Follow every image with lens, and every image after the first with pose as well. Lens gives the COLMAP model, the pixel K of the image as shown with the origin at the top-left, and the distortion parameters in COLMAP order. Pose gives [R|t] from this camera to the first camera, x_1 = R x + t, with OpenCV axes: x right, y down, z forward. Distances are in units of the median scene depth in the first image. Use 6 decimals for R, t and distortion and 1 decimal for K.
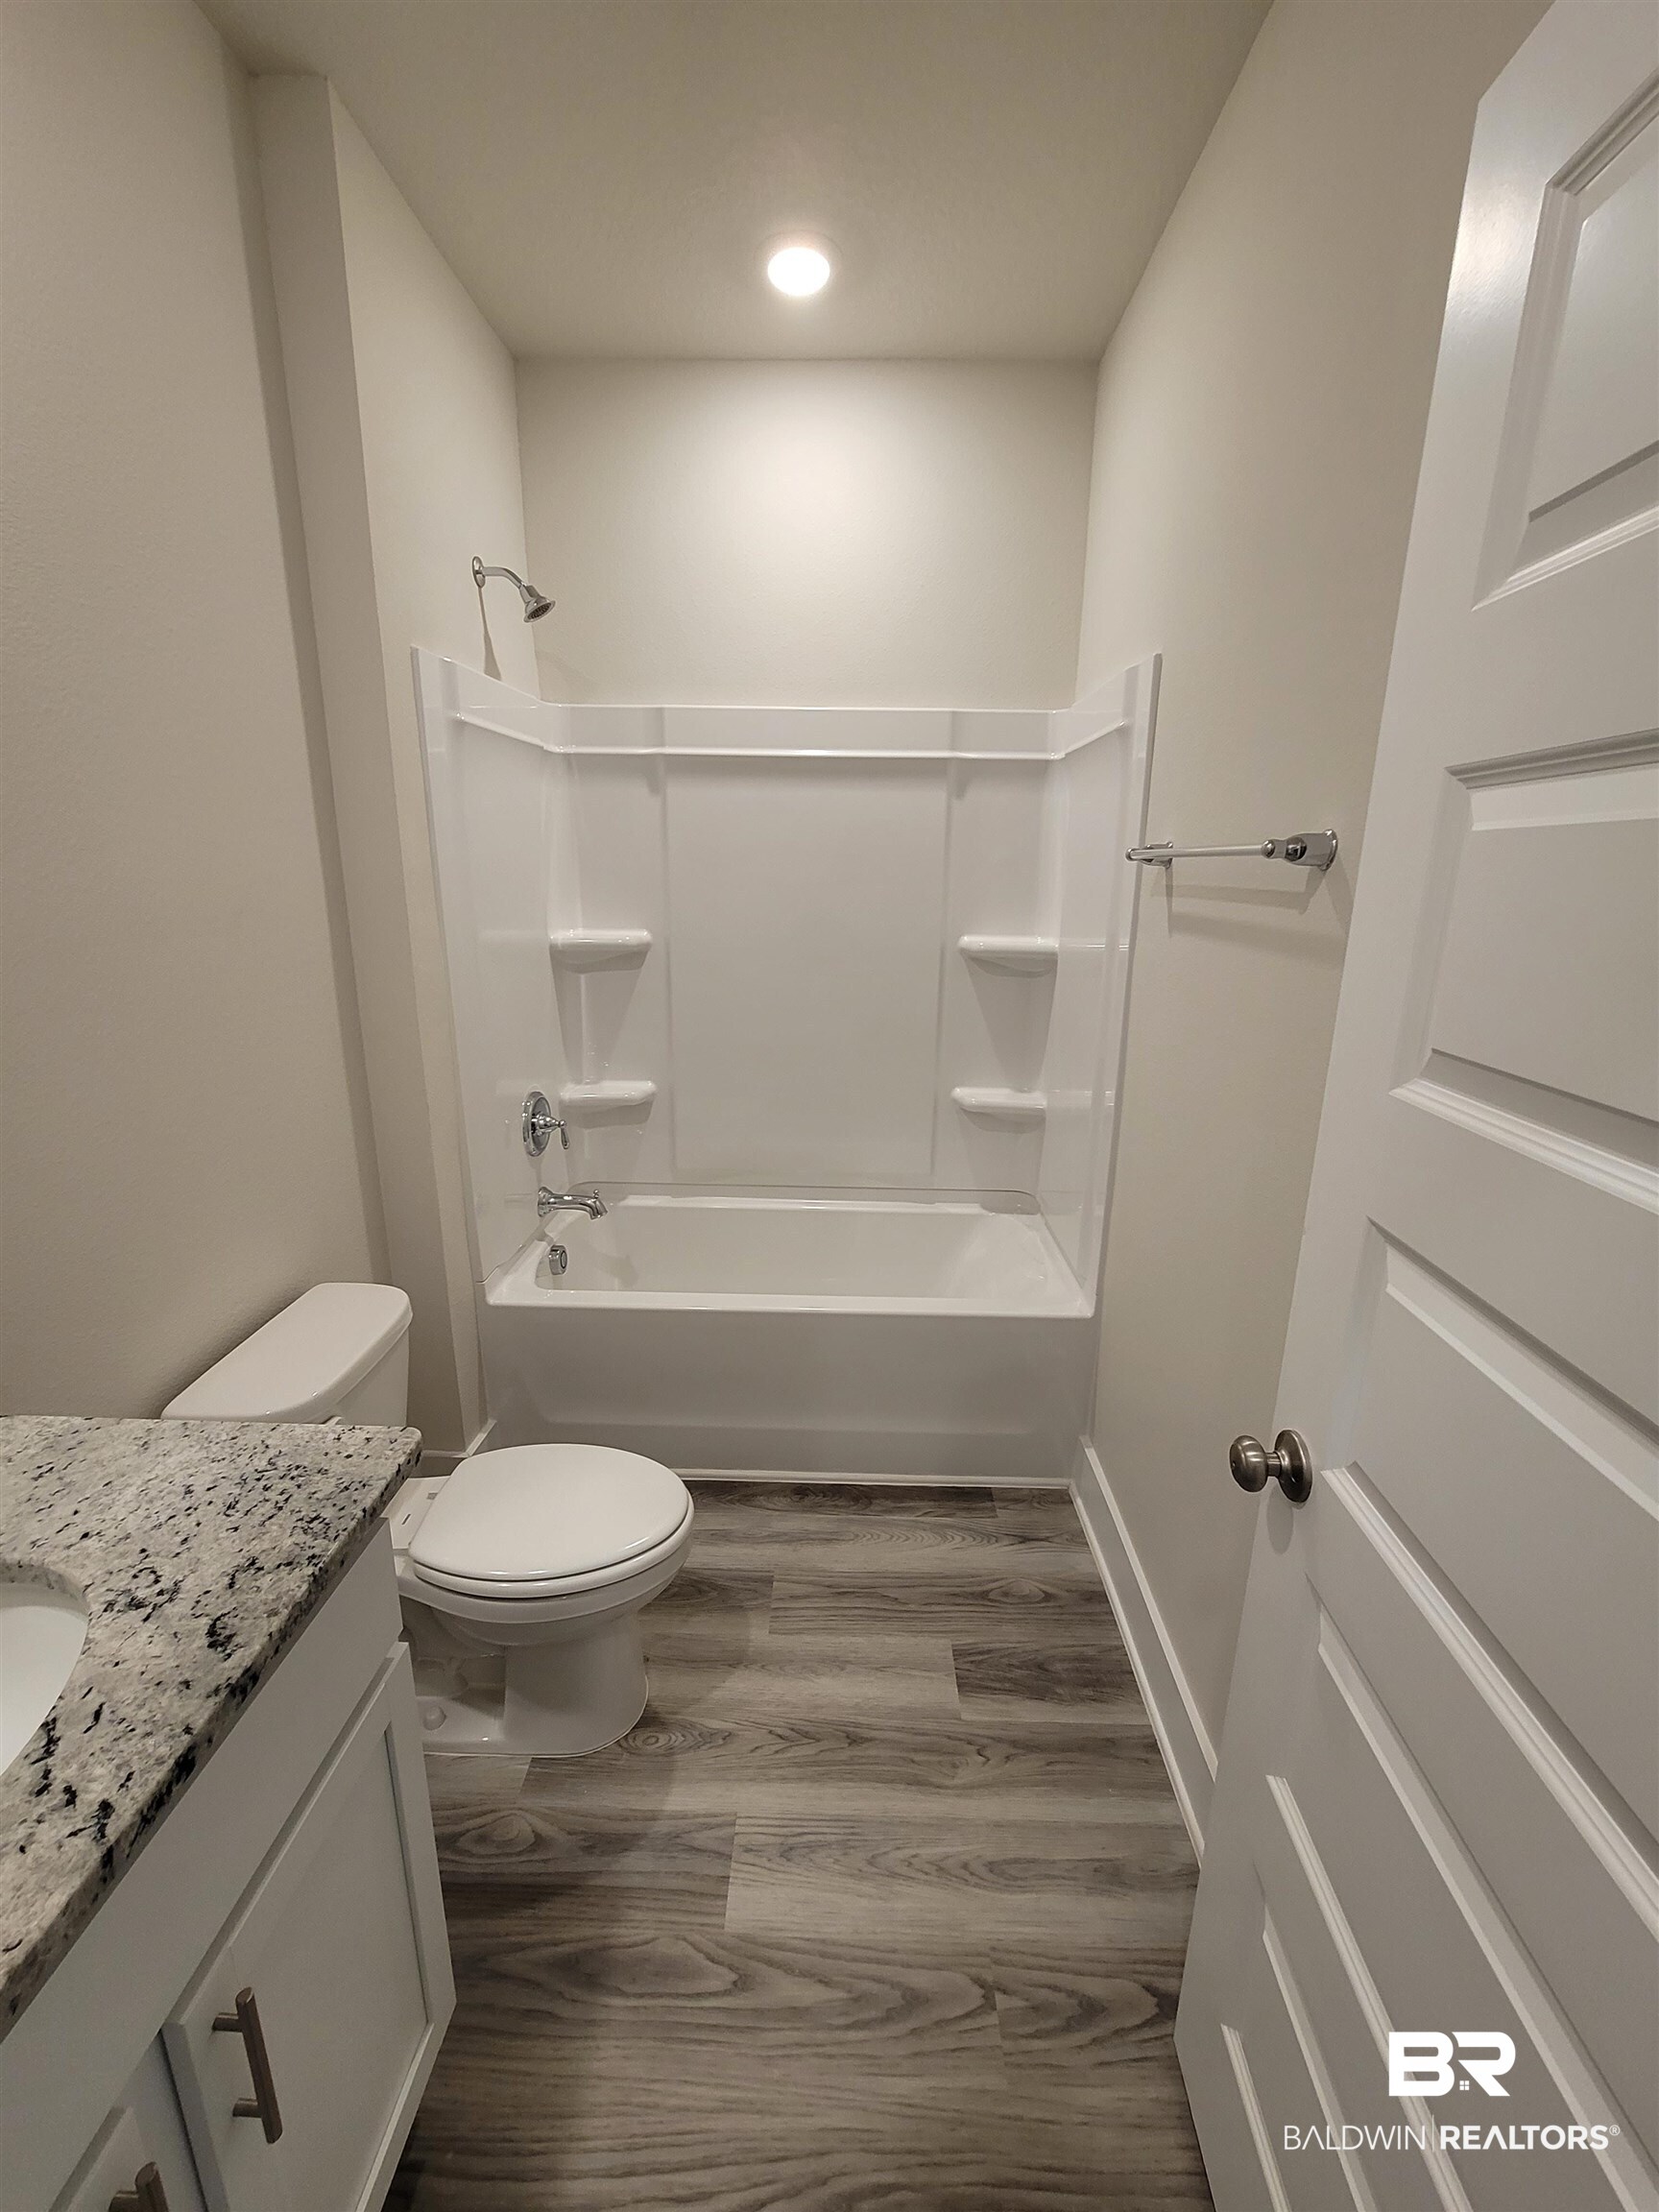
lens RADIAL K [[904.2, 0, 838.3], [0, 904.2, 1090.0], [0, 0, 1]] dist [0.007102, 0.000287]
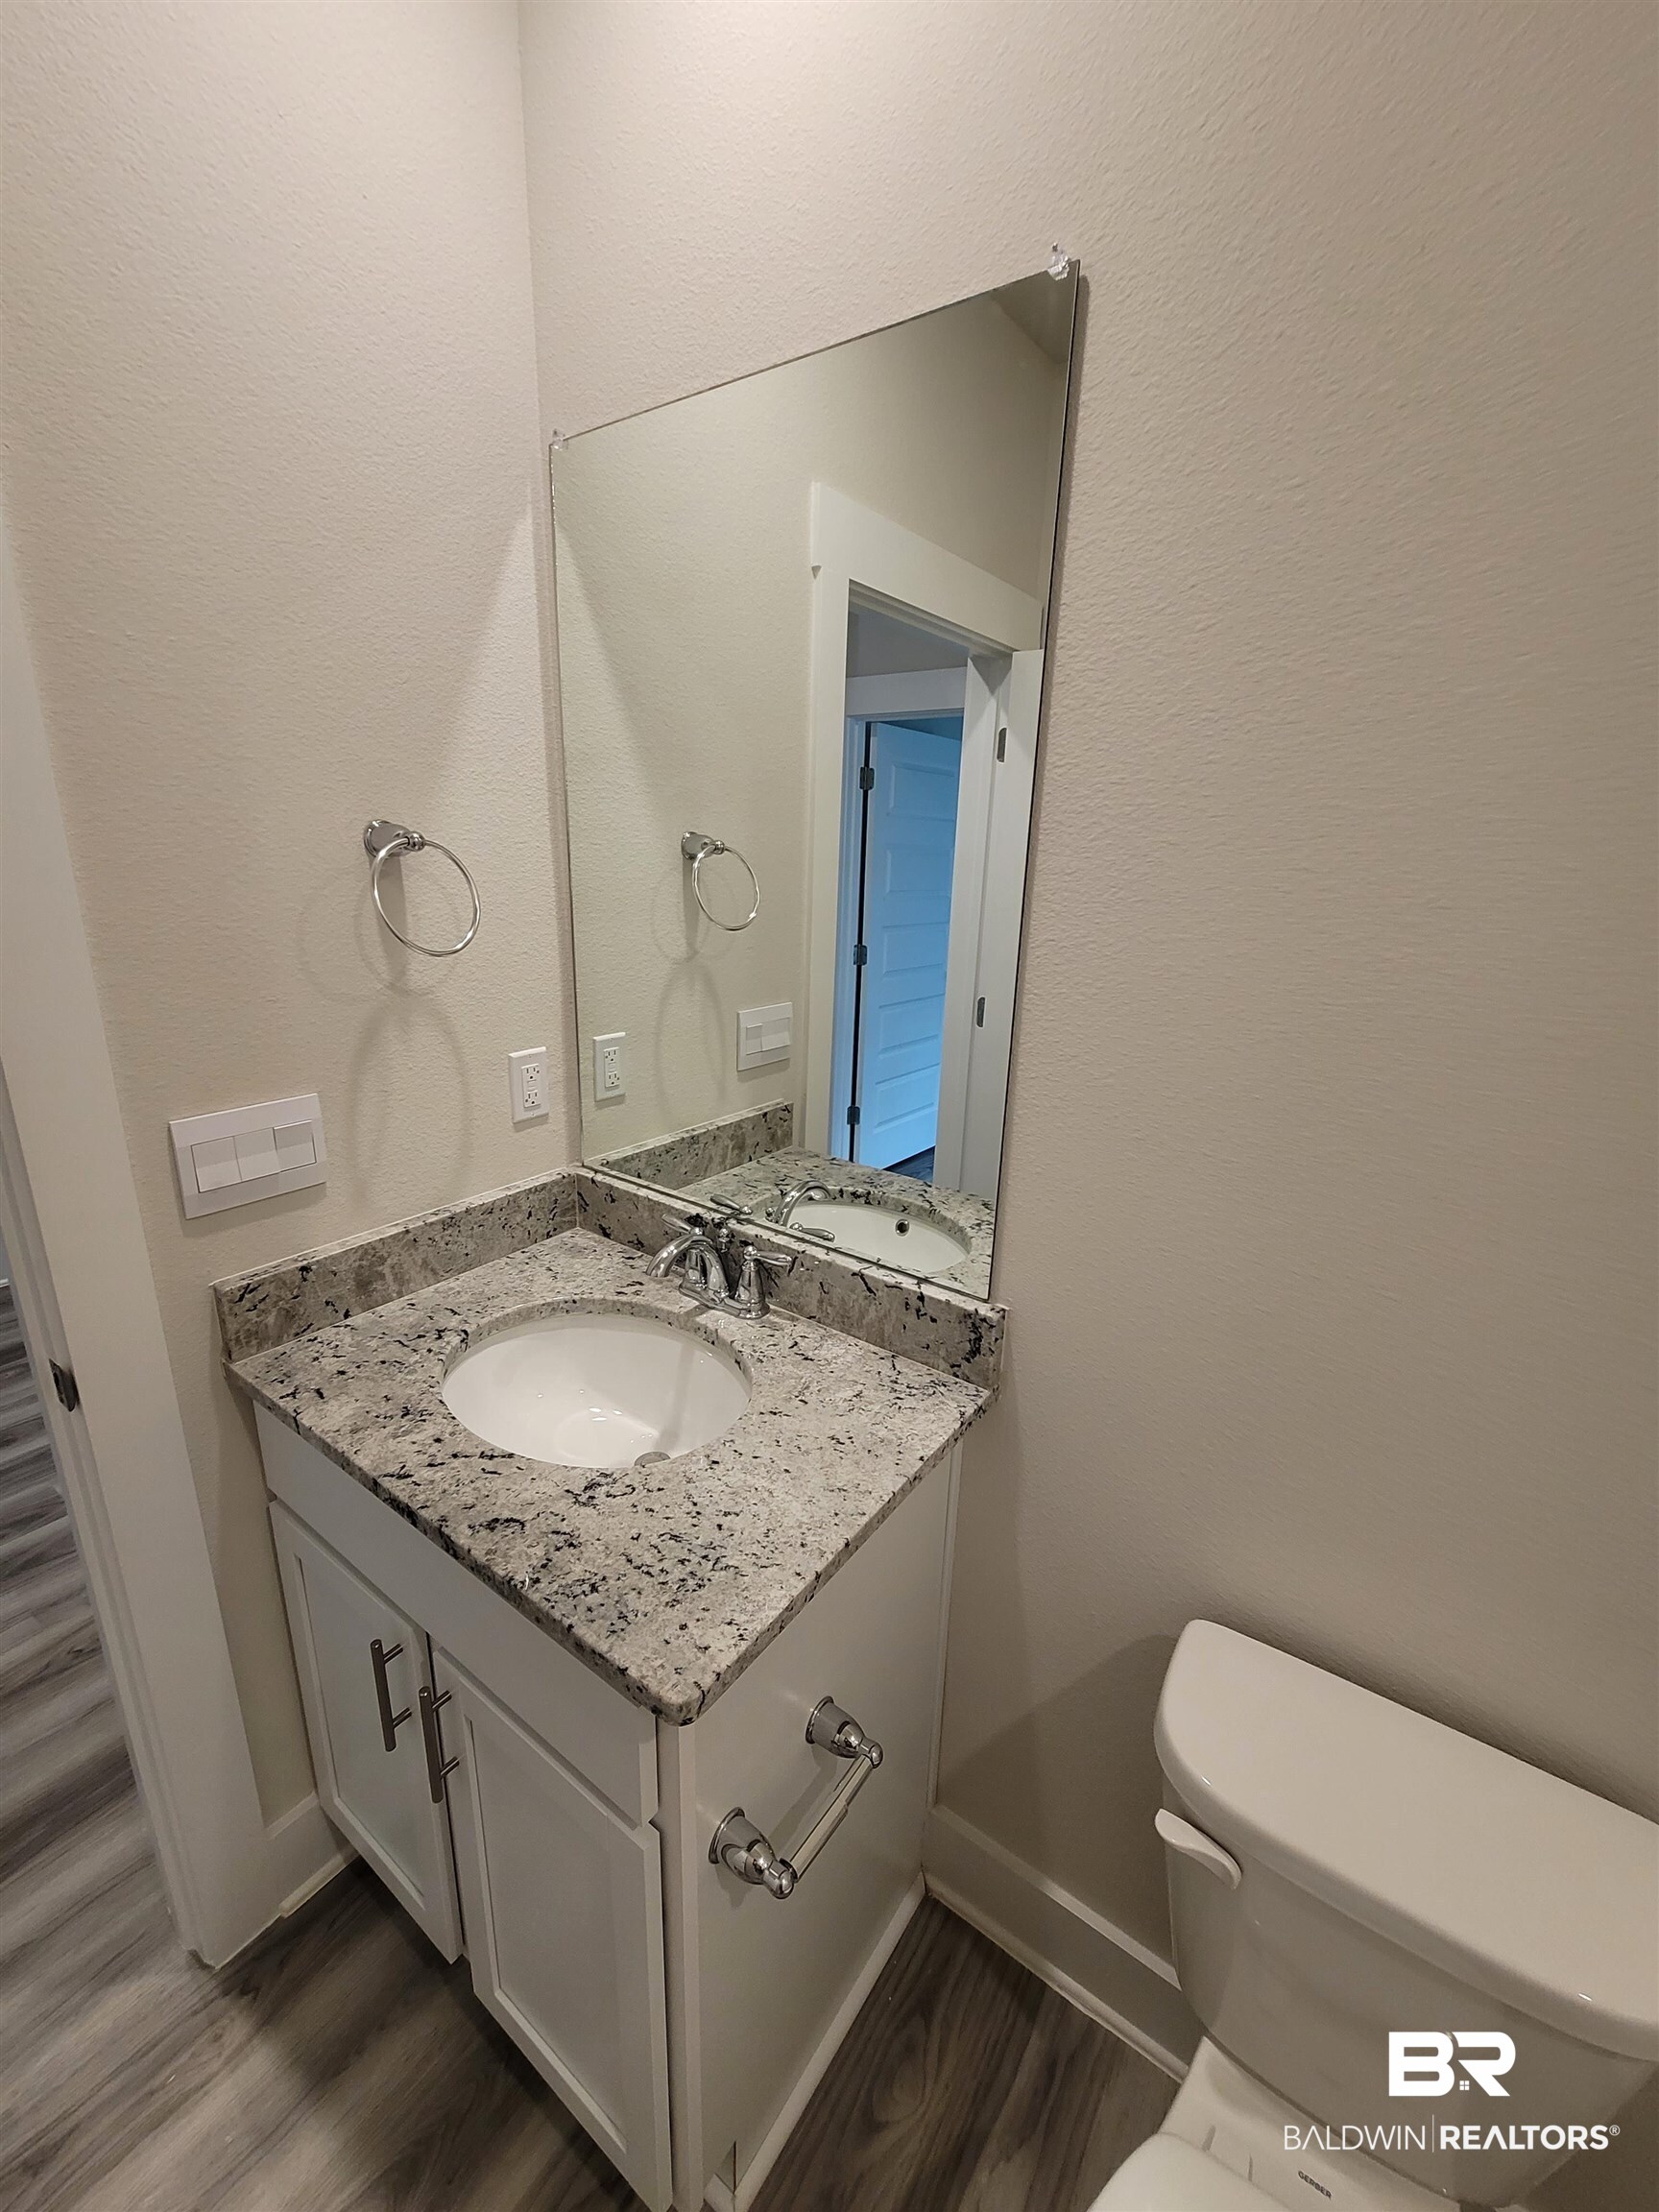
lens RADIAL K [[904.2, 0, 825.6], [0, 904.2, 1102.5], [0, 0, 1]] dist [0.007102, 0.000287]
pose [[-0.563139, 0.214120, -0.798140, -0.062875], [-0.232463, 0.885796, 0.401654, -0.502212], [0.792991, 0.411725, -0.449052, 1.640644]]
